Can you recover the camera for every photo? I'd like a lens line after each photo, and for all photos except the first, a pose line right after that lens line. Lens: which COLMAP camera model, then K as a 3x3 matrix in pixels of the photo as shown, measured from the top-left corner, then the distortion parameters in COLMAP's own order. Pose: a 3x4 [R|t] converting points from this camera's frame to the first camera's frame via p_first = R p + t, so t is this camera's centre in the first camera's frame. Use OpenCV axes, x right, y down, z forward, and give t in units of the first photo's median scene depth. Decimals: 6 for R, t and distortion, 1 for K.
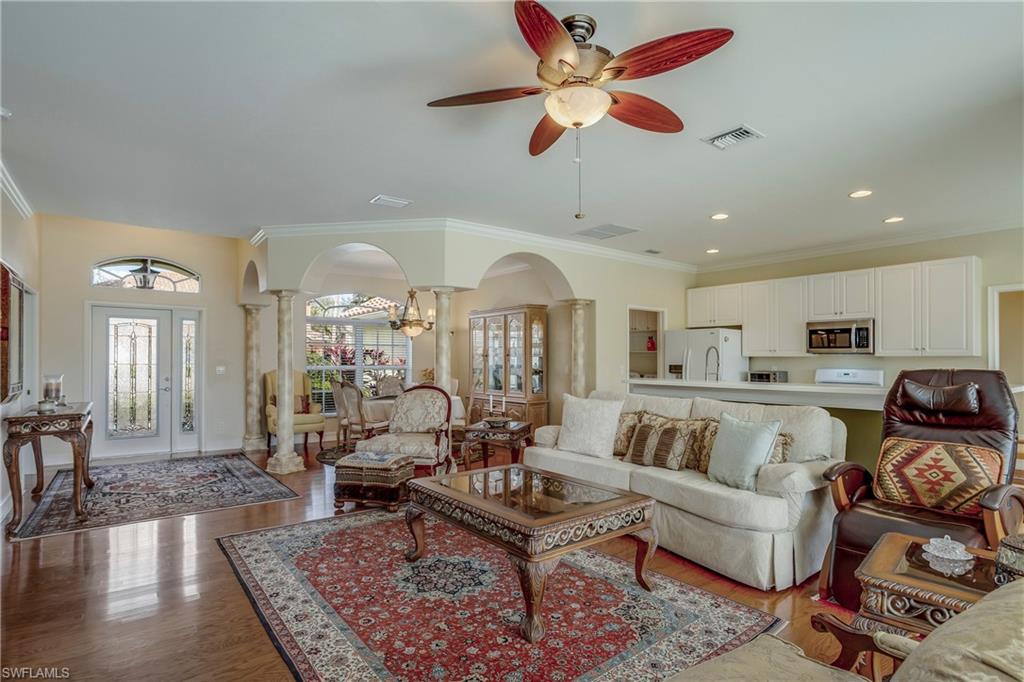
lens RADIAL K [[515.6, 0, 512.0], [0, 515.6, 341.0], [0, 0, 1]] dist [0.000282, 0.000103]
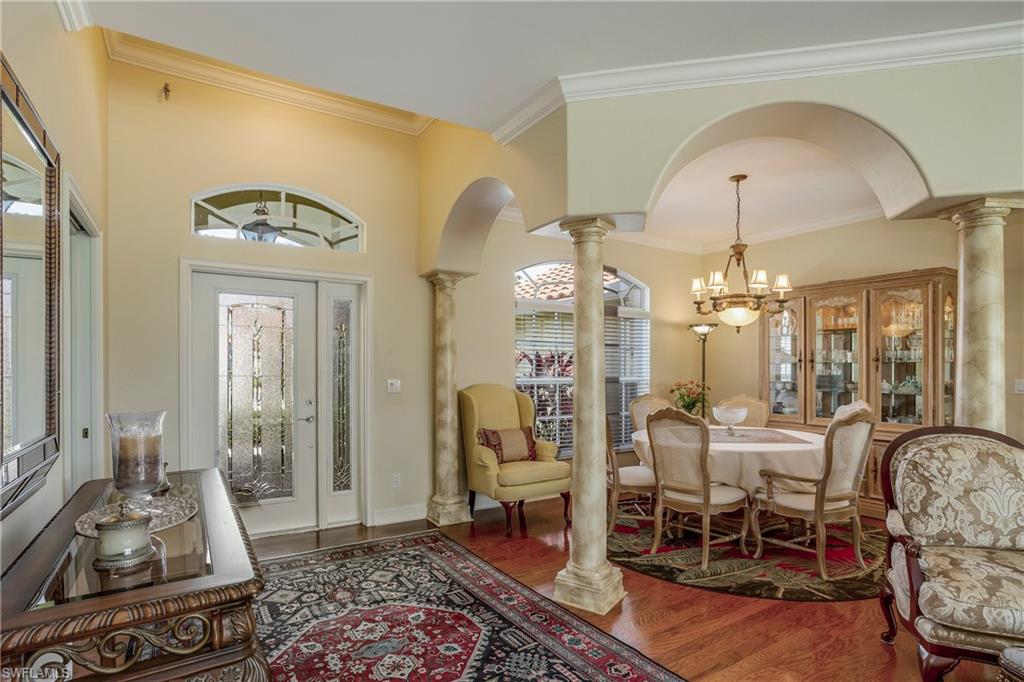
lens RADIAL K [[514.4, 0, 513.2], [0, 514.4, 358.0], [0, 0, 1]] dist [-0.024129, -0.000067]
pose [[0.997438, -0.002351, -0.071498, -0.391500], [0.003243, 0.999918, 0.012374, 0.018310], [0.071463, -0.012574, 0.997364, 0.433391]]
